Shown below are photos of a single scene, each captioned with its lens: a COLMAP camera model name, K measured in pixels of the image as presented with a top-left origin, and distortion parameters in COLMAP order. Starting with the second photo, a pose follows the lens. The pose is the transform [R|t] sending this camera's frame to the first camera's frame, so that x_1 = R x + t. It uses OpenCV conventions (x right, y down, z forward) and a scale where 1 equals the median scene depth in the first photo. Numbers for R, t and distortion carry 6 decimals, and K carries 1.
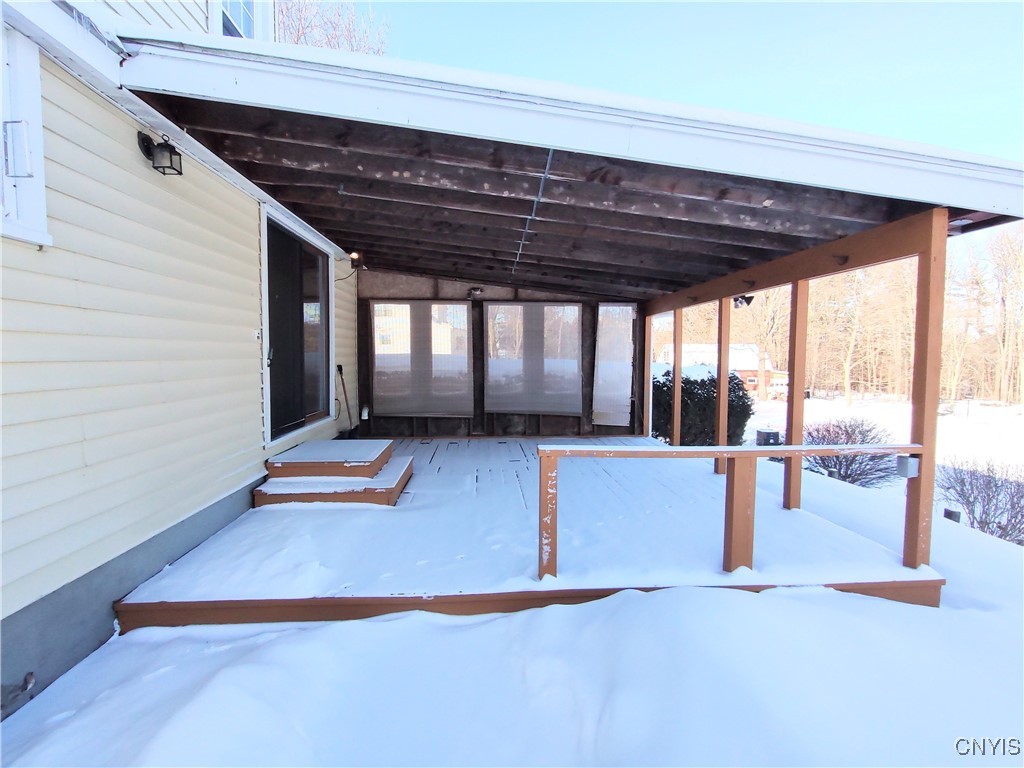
lens RADIAL K [[476.3, 0, 509.7], [0, 476.3, 381.2], [0, 0, 1]] dist [-0.025069, -0.000406]
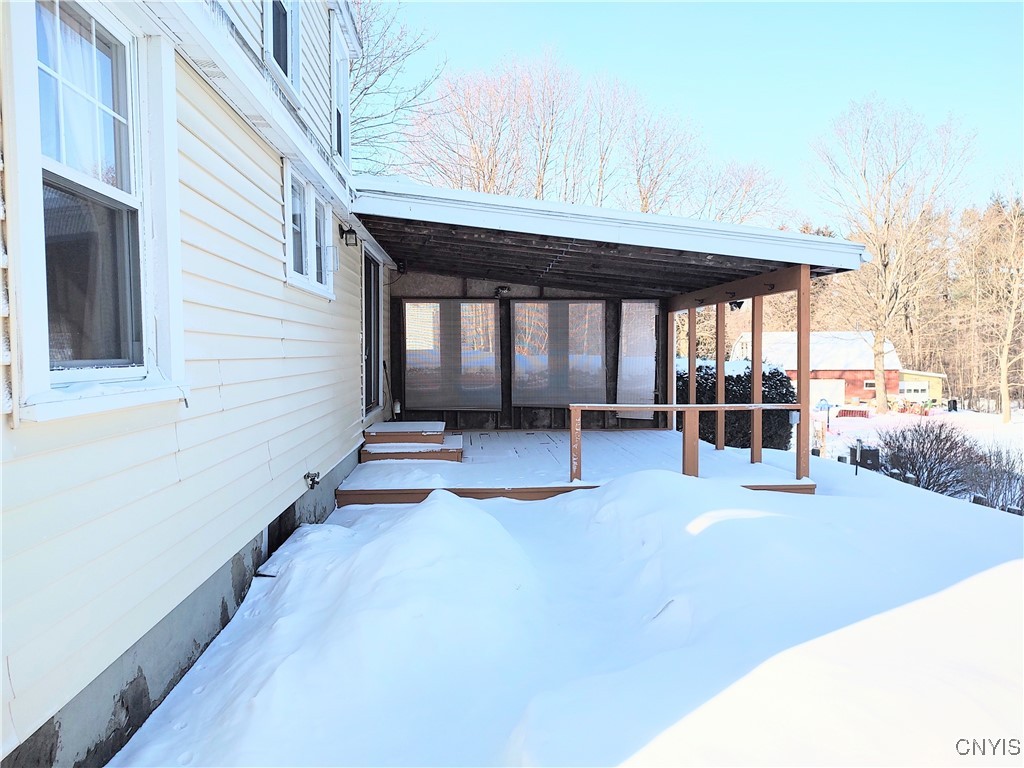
lens RADIAL K [[719.0, 0, 484.8], [0, 719.0, 370.9], [0, 0, 1]] dist [0.026738, -0.000189]
pose [[0.999307, -0.004655, -0.036926, -0.053507], [0.003717, 0.999670, -0.025434, 0.028337], [0.037032, 0.025279, 0.998994, -0.572592]]
